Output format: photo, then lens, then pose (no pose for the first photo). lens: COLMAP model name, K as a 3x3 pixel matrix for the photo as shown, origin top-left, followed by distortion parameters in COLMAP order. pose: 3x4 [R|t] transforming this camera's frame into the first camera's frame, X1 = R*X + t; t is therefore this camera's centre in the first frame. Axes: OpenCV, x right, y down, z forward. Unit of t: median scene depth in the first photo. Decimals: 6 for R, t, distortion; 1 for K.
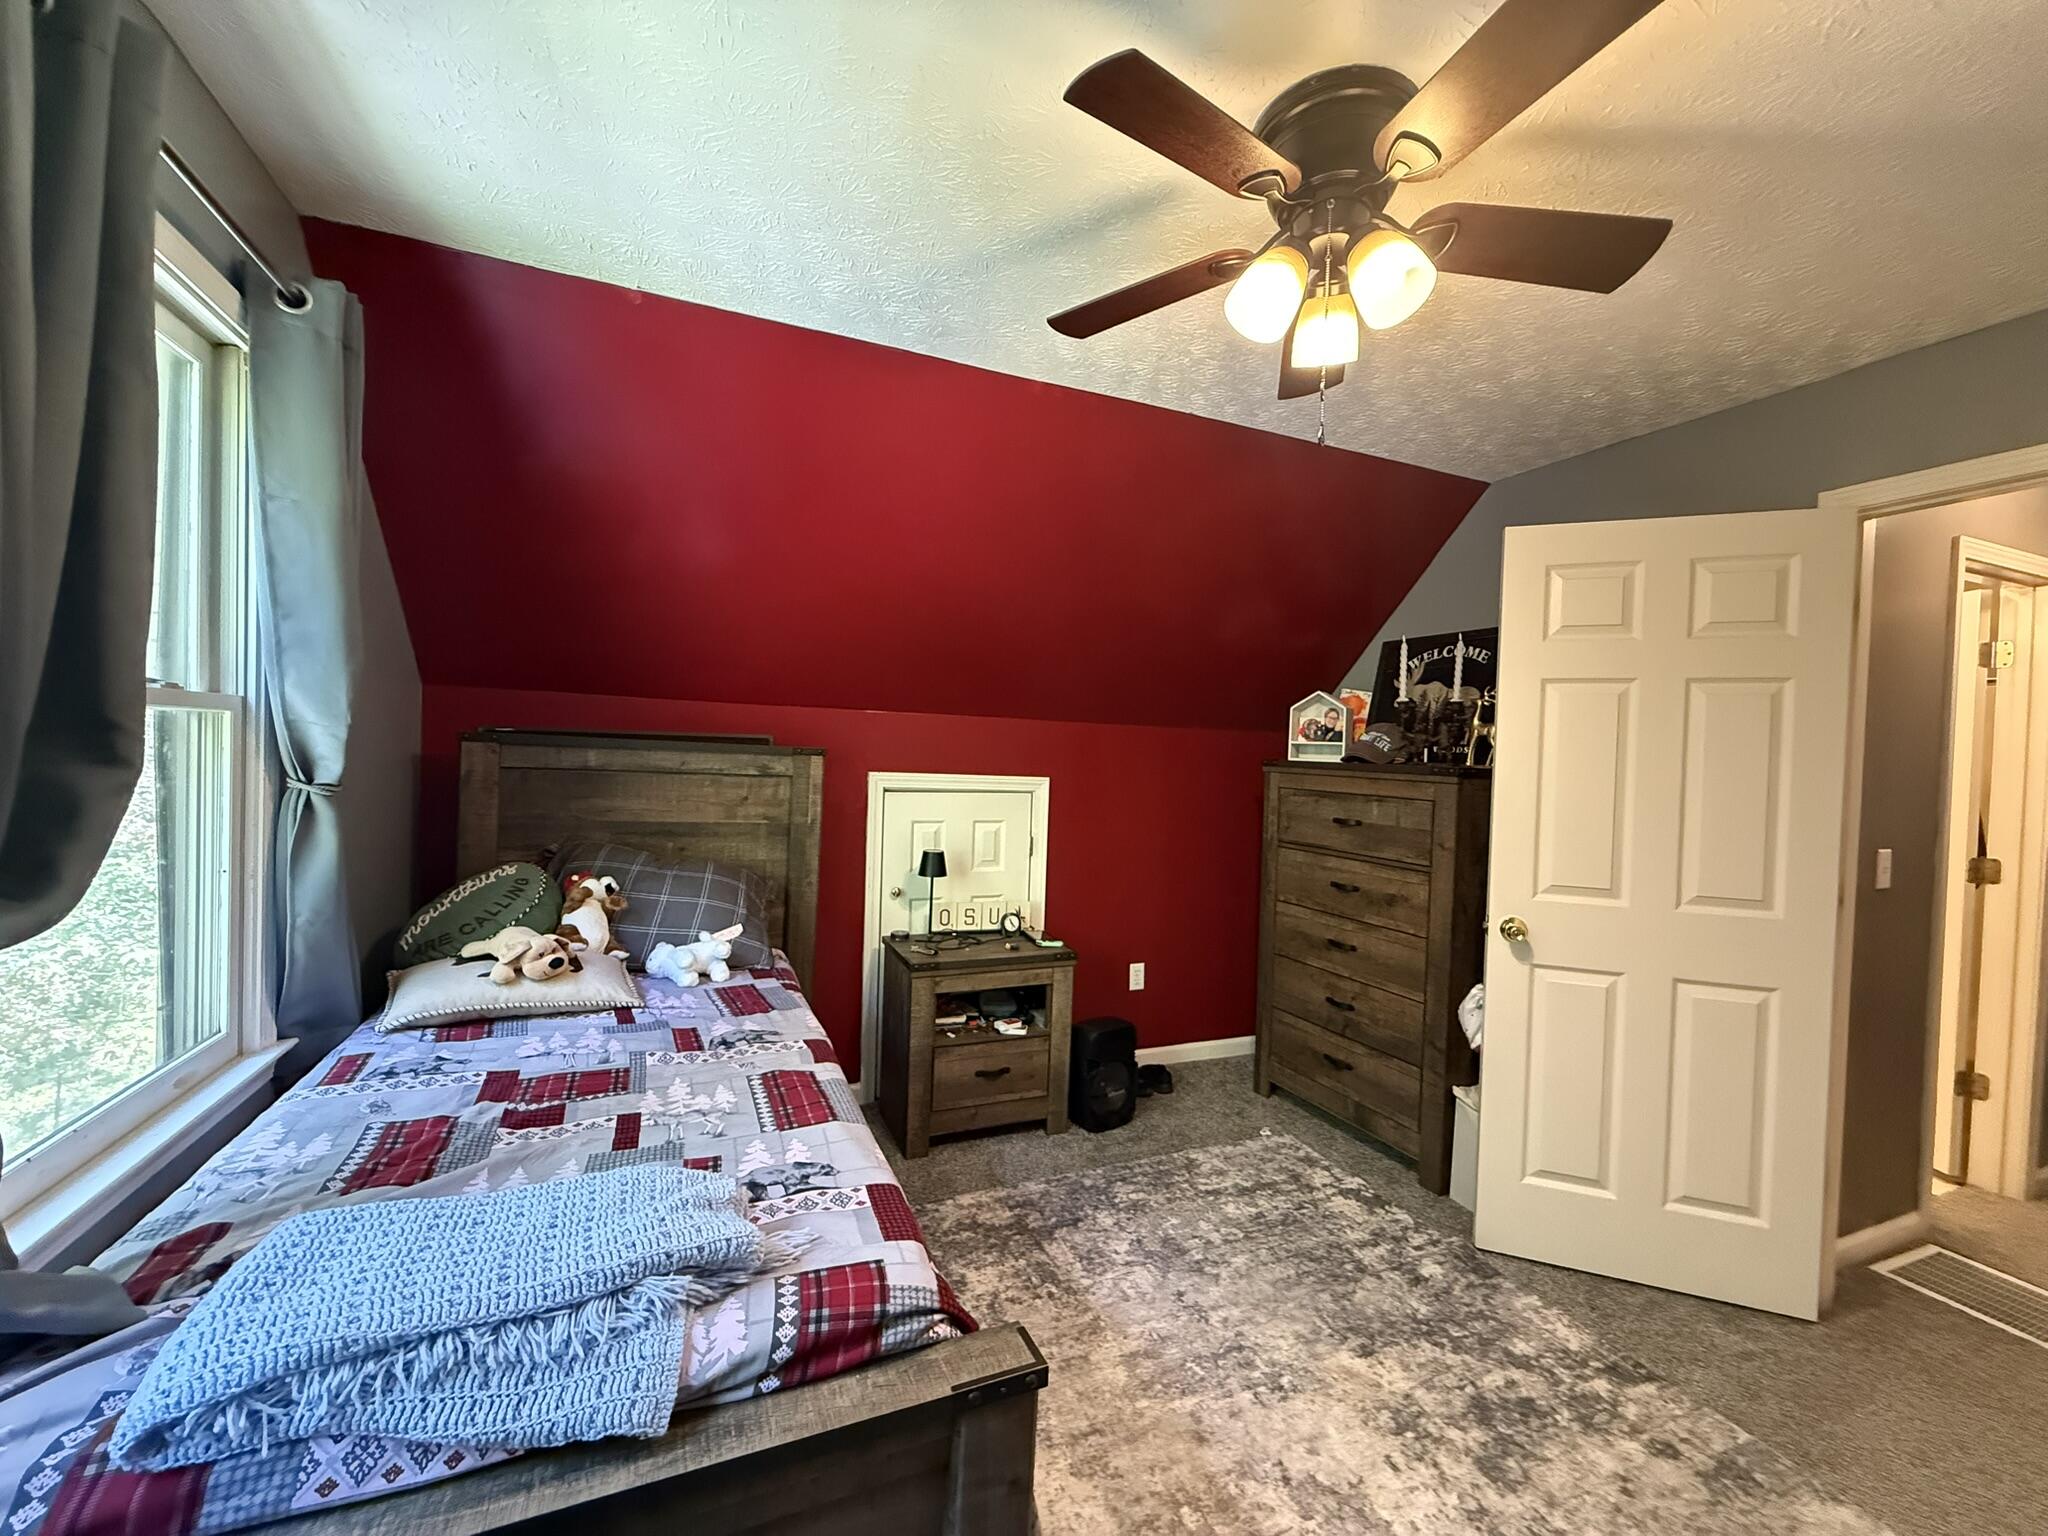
lens RADIAL K [[816.4, 0, 1017.7], [0, 816.4, 766.2], [0, 0, 1]] dist [-0.000759, 0.000068]
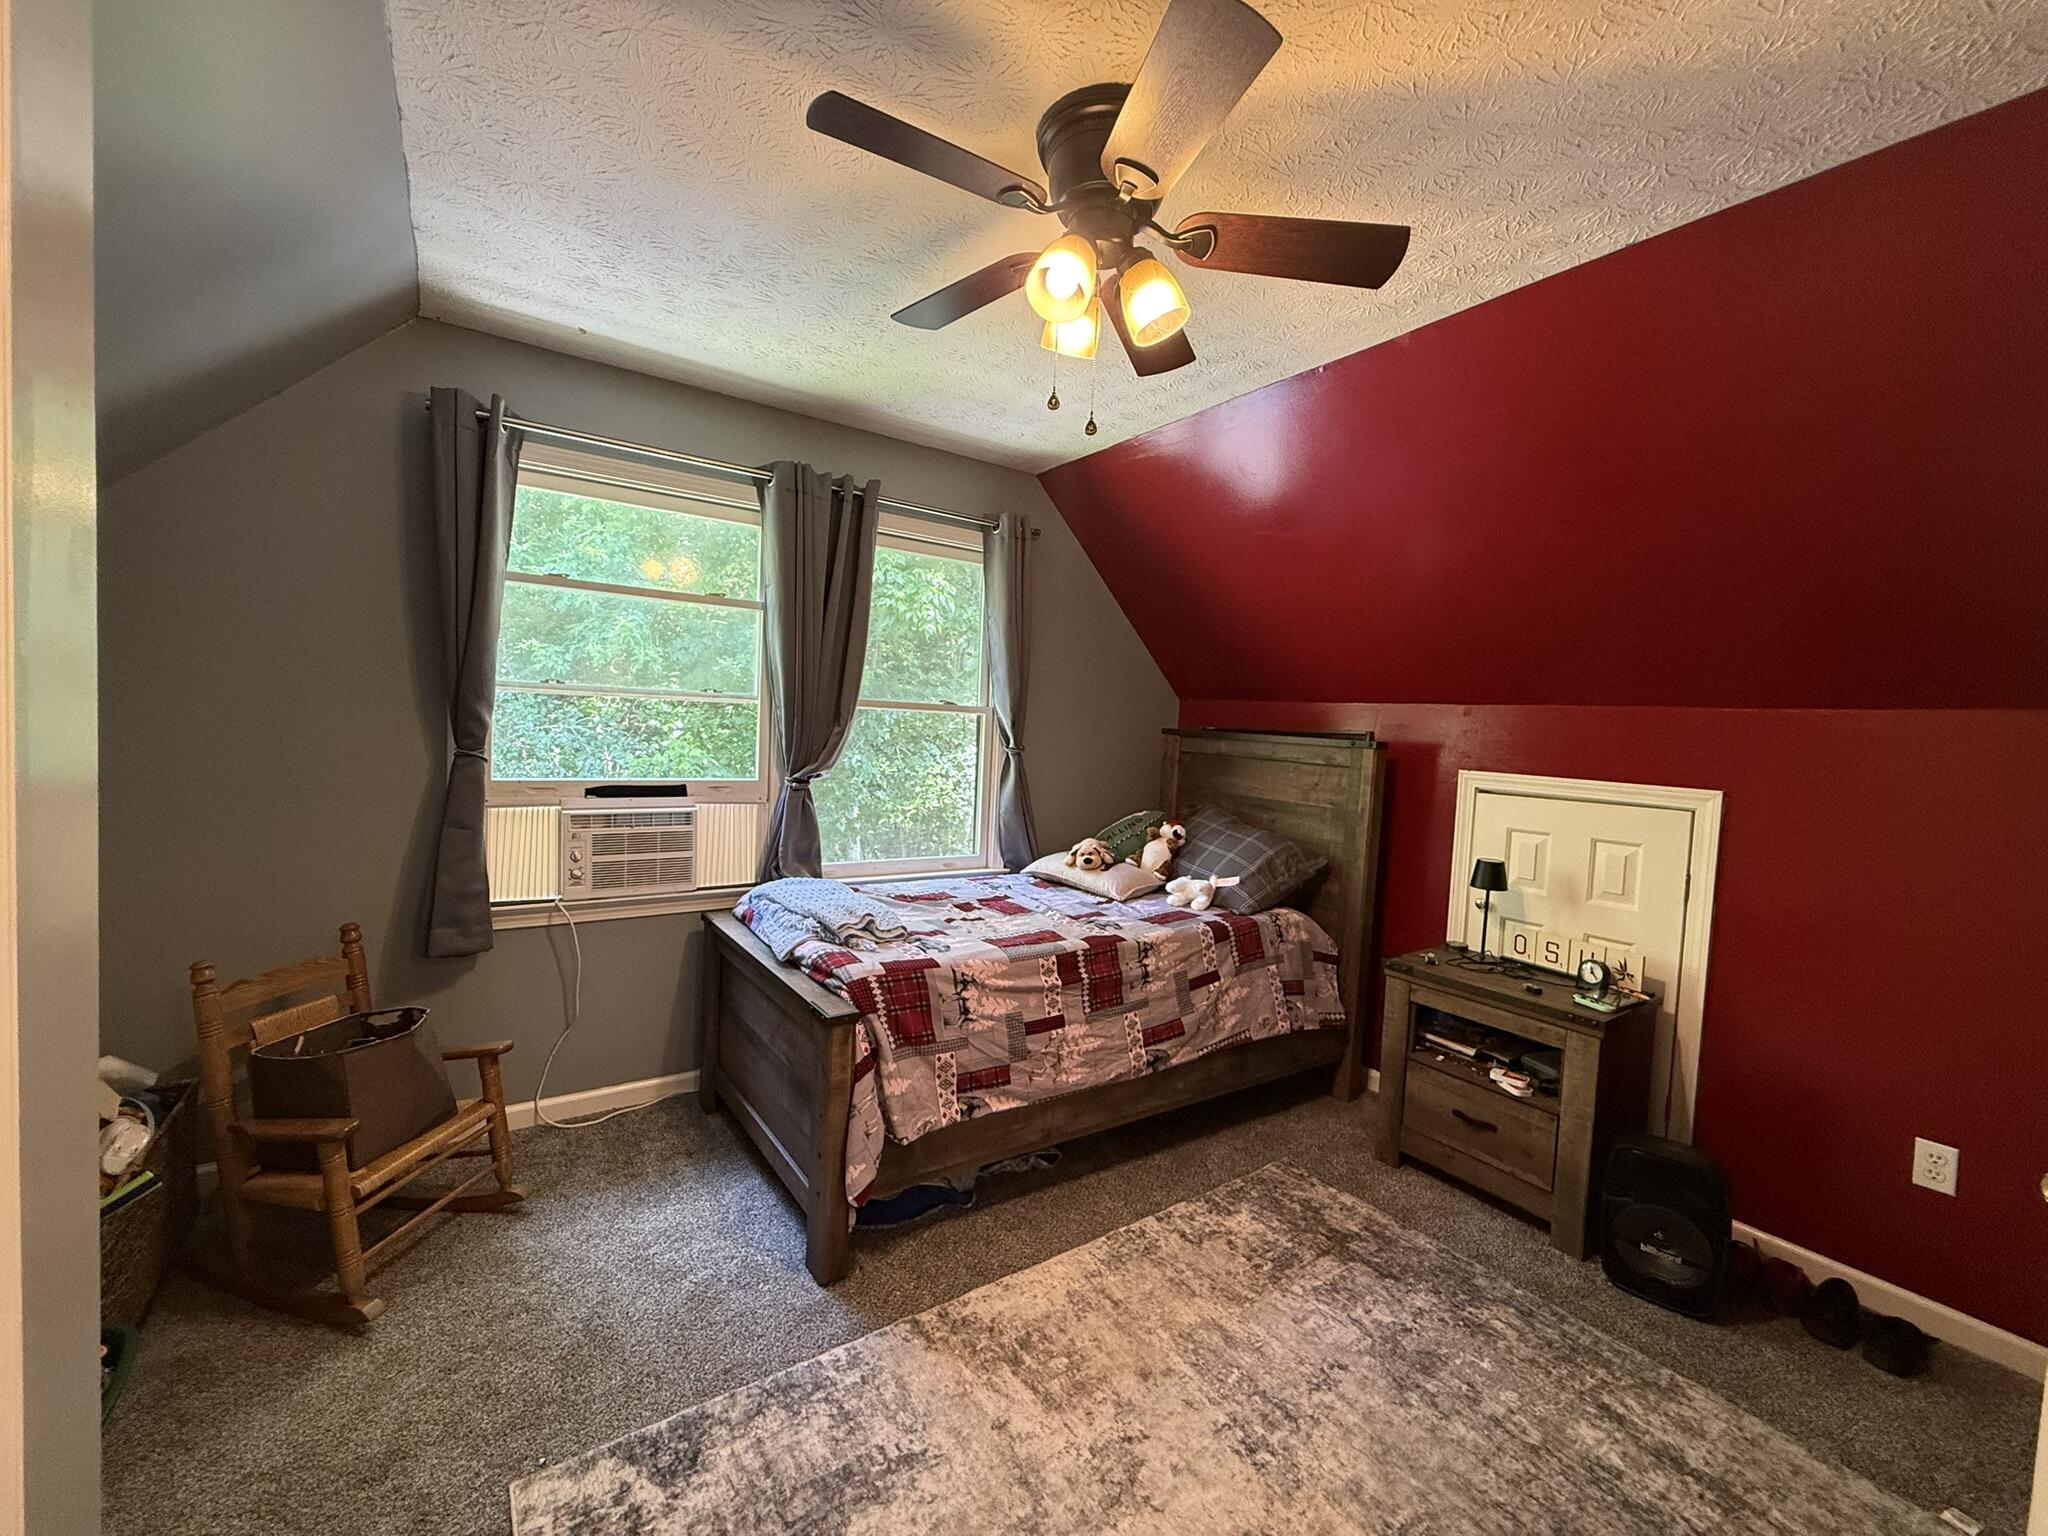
lens RADIAL K [[816.4, 0, 1017.7], [0, 816.4, 766.2], [0, 0, 1]] dist [-0.000759, 0.000068]
pose [[0.205540, 0.026791, -0.978282, 0.730916], [-0.058530, 0.998172, 0.015039, 0.021449], [0.976897, 0.054168, 0.206732, 0.354320]]
